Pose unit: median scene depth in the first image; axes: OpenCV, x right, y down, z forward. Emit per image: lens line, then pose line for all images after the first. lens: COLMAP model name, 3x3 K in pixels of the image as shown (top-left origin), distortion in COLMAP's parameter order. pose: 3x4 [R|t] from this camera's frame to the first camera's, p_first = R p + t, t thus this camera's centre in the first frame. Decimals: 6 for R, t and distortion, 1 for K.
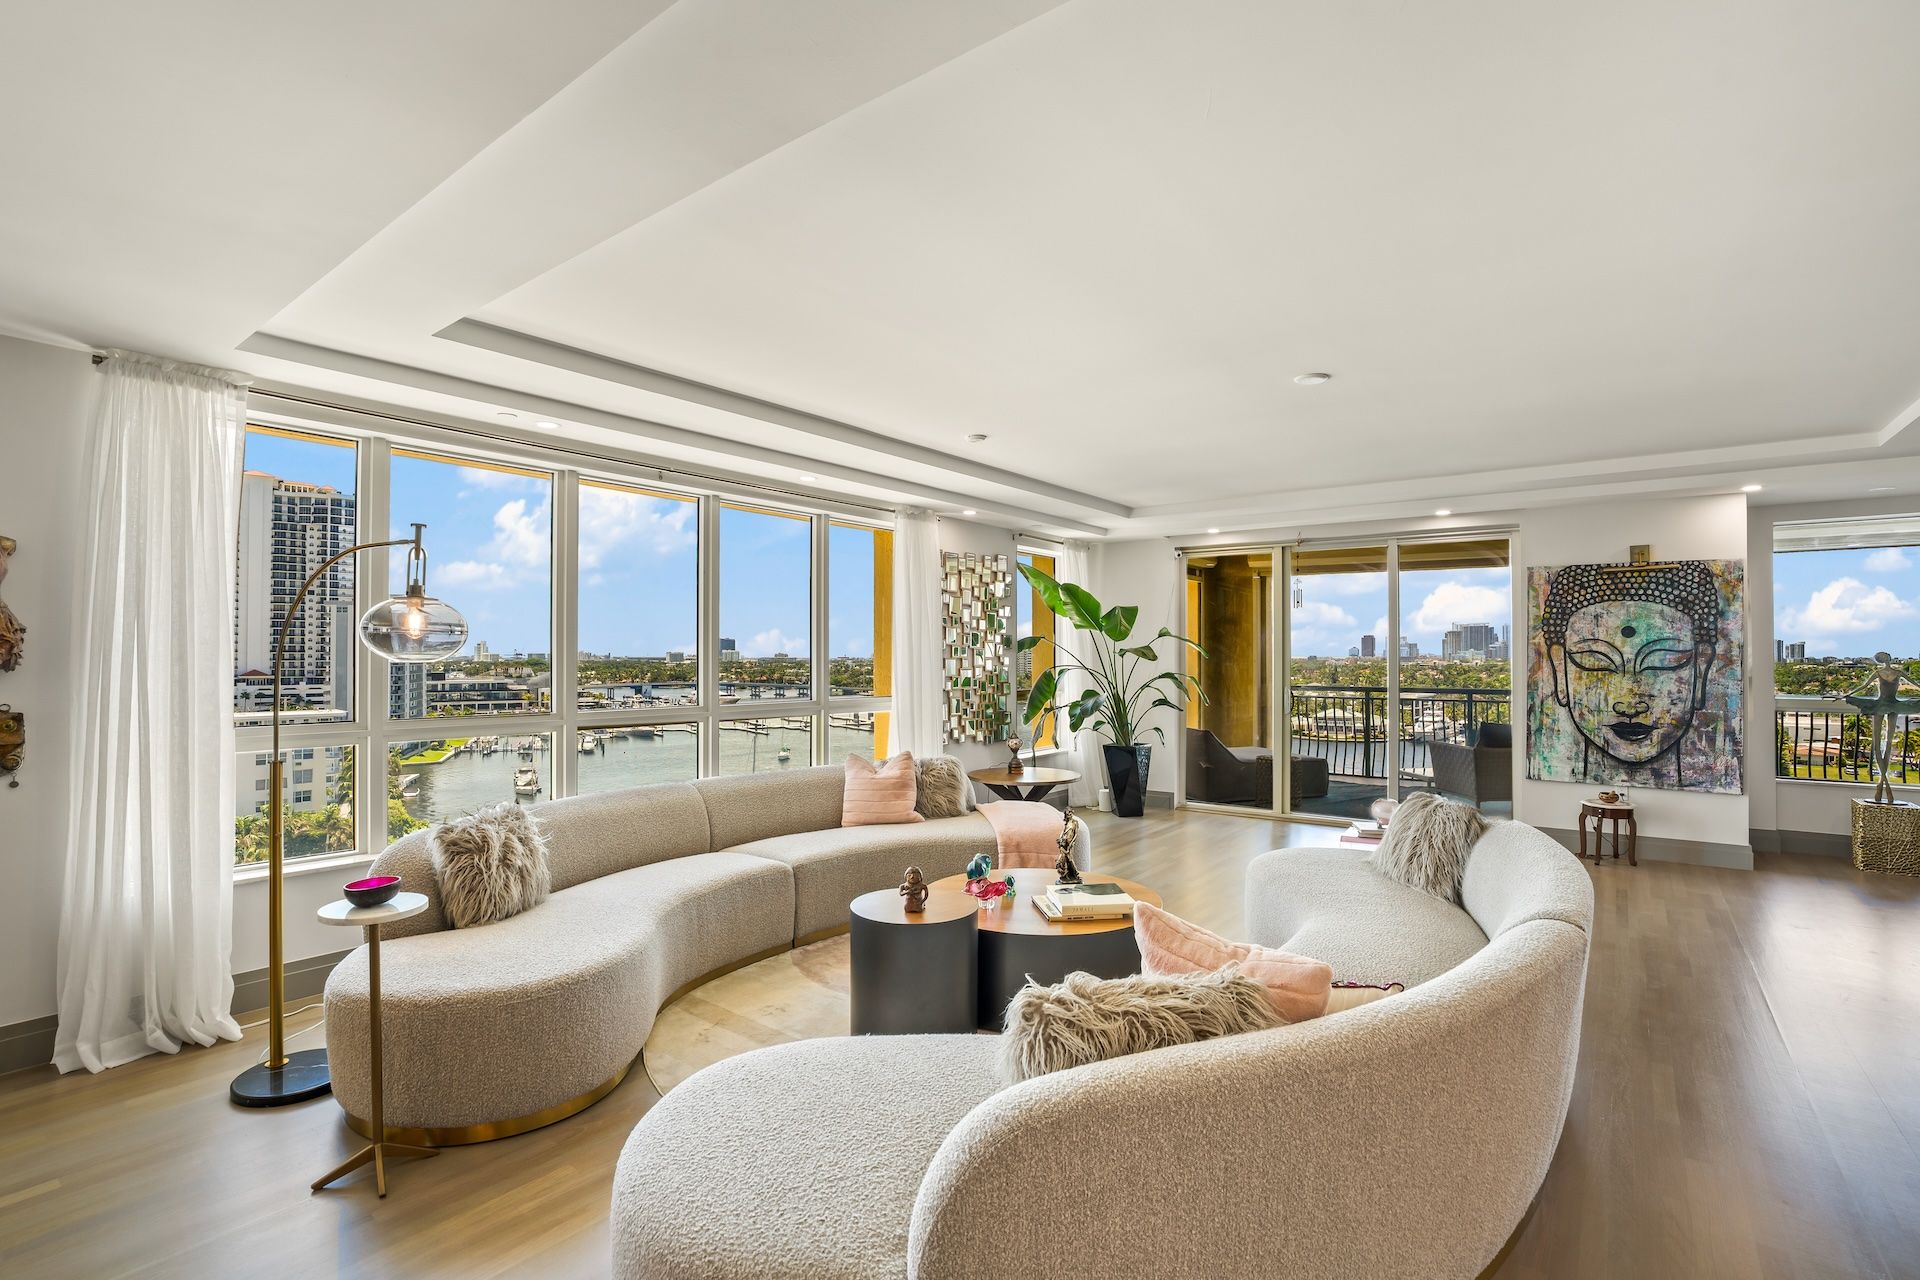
lens RADIAL K [[893.7, 0, 958.3], [0, 893.7, 646.8], [0, 0, 1]] dist [-0.067286, 0.026490]
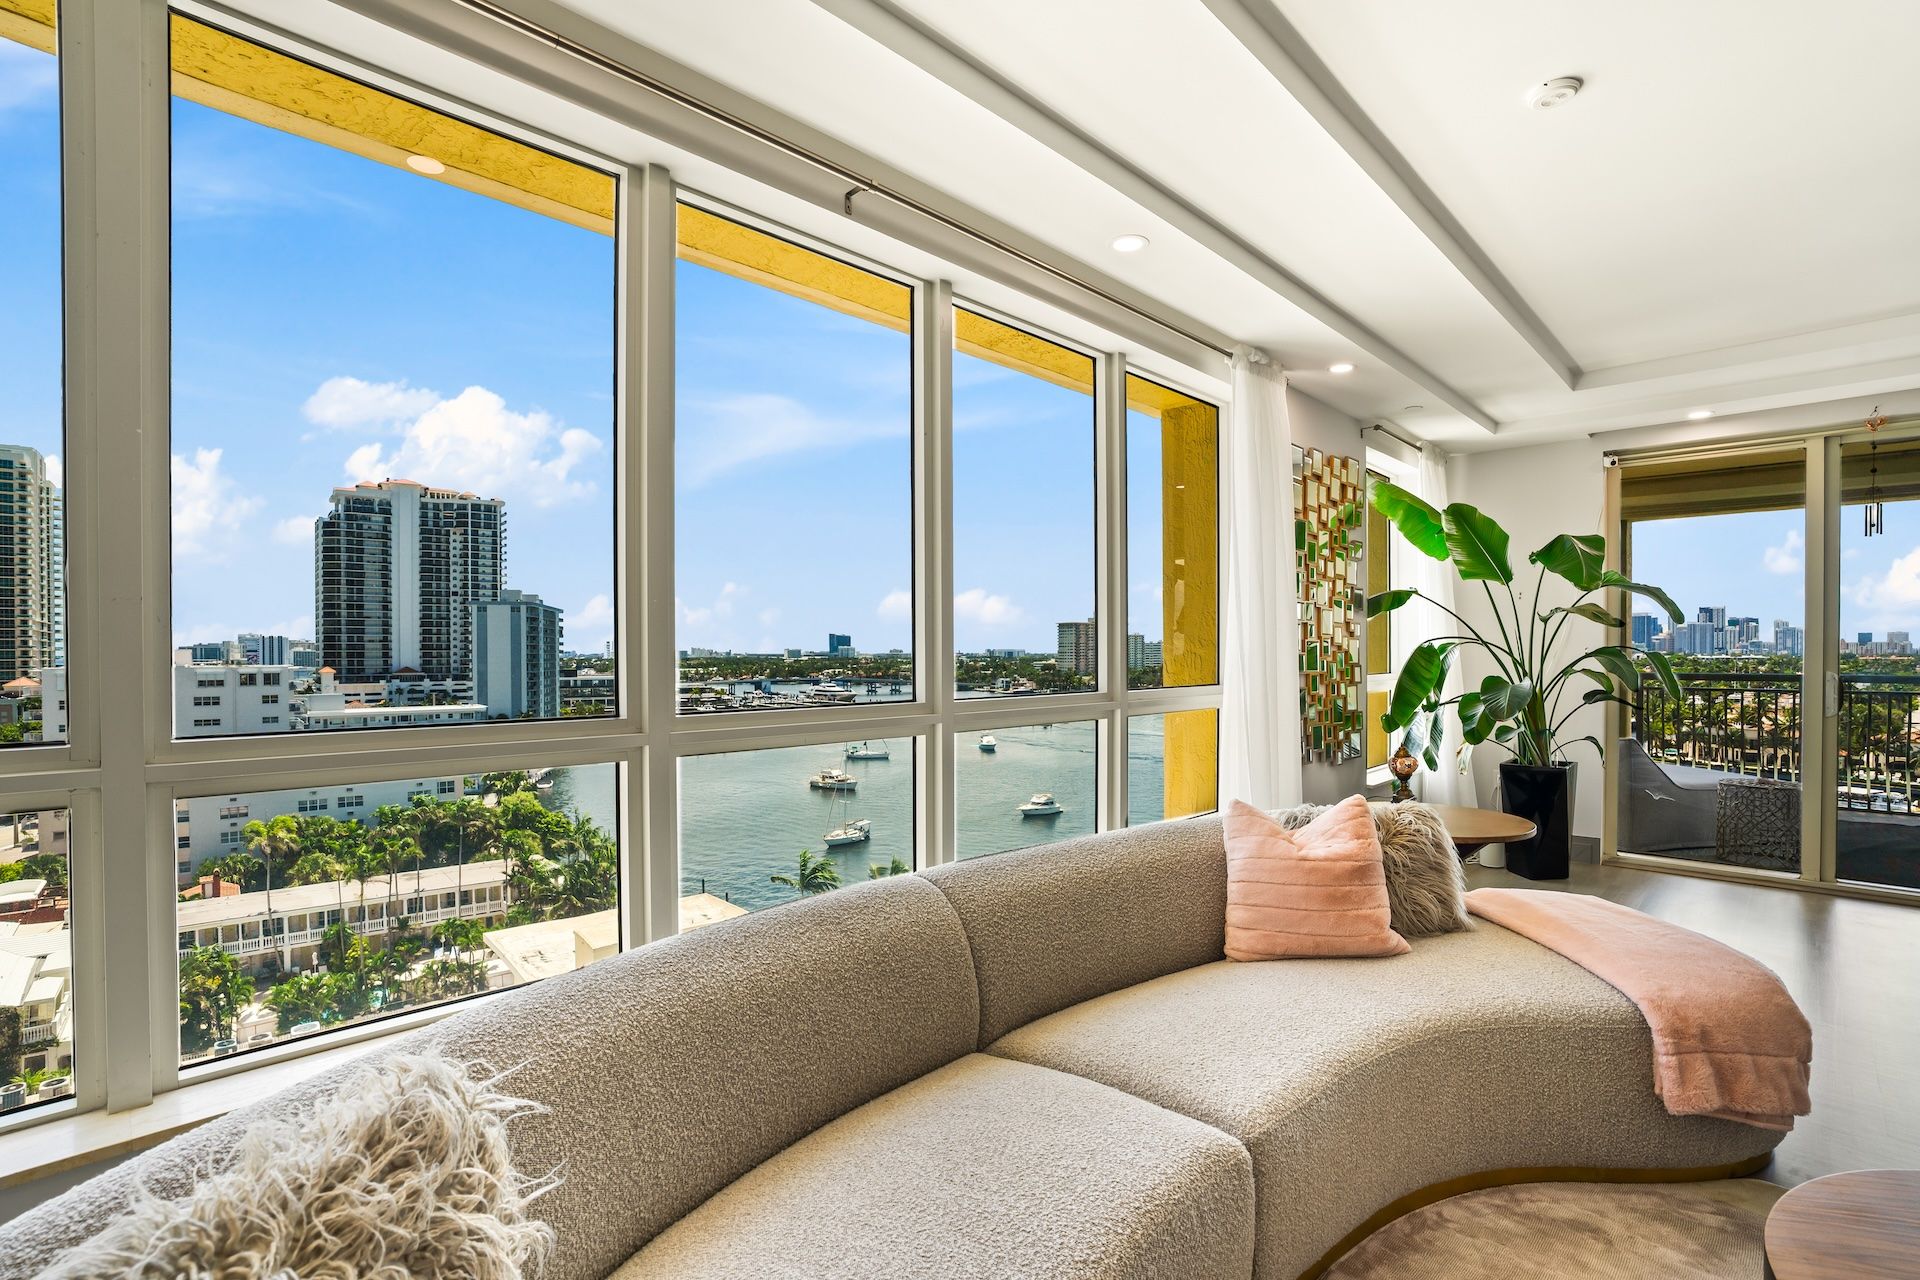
lens RADIAL K [[900.7, 0, 963.6], [0, 900.7, 661.9], [0, 0, 1]] dist [-0.070887, 0.030706]
pose [[0.992715, -0.002975, -0.120451, -0.161099], [0.005621, 0.999750, 0.021635, 0.026188], [0.120357, -0.022154, 0.992483, 0.395208]]
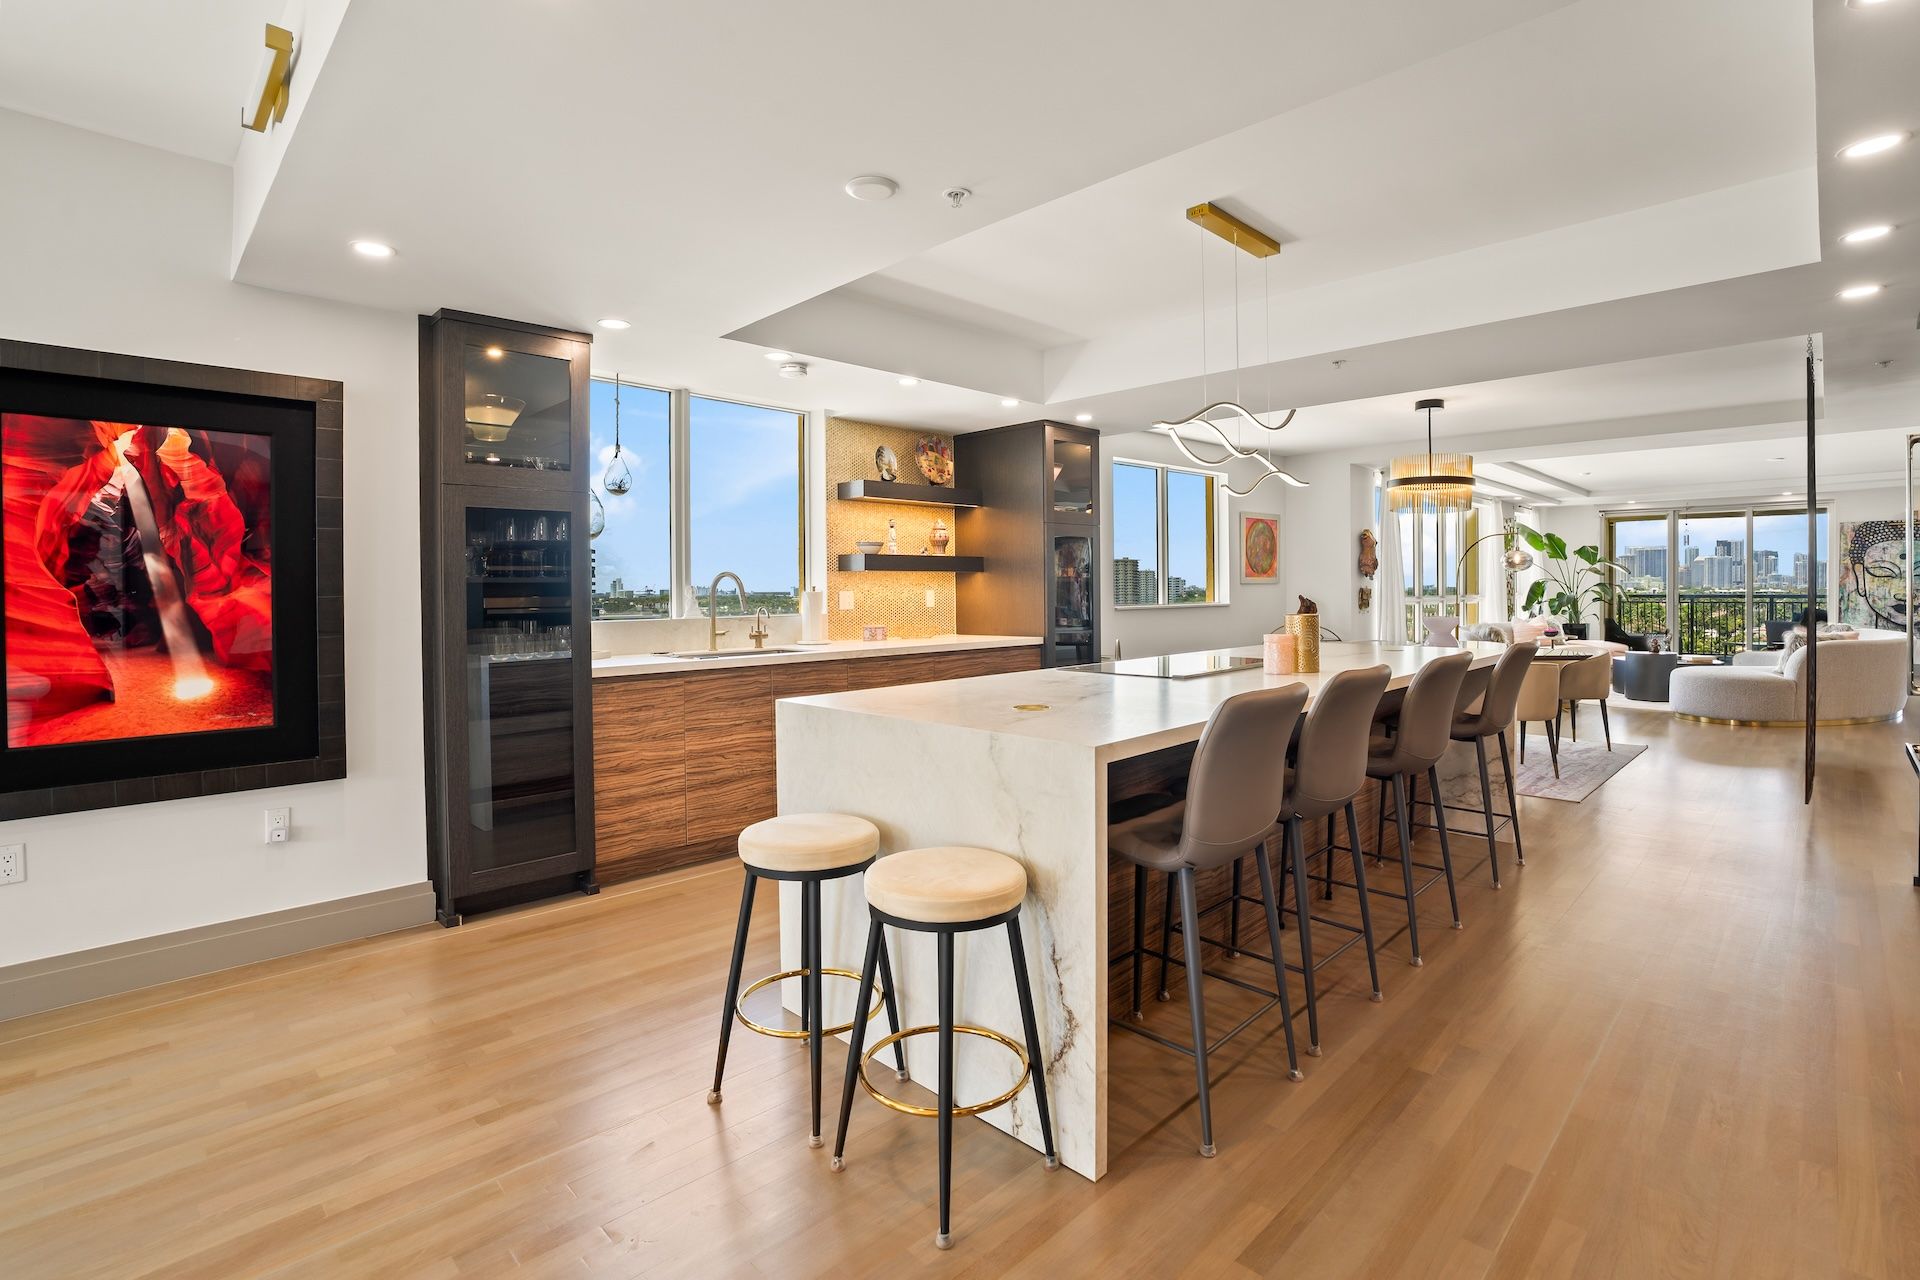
lens RADIAL K [[905.3, 0, 965.4], [0, 905.3, 598.3], [0, 0, 1]] dist [-0.061950, 0.024854]
pose [[0.991845, -0.006474, -0.127282, -0.917178], [0.009290, 0.999725, 0.021544, 0.012631], [0.127108, -0.022551, 0.991633, -1.034523]]
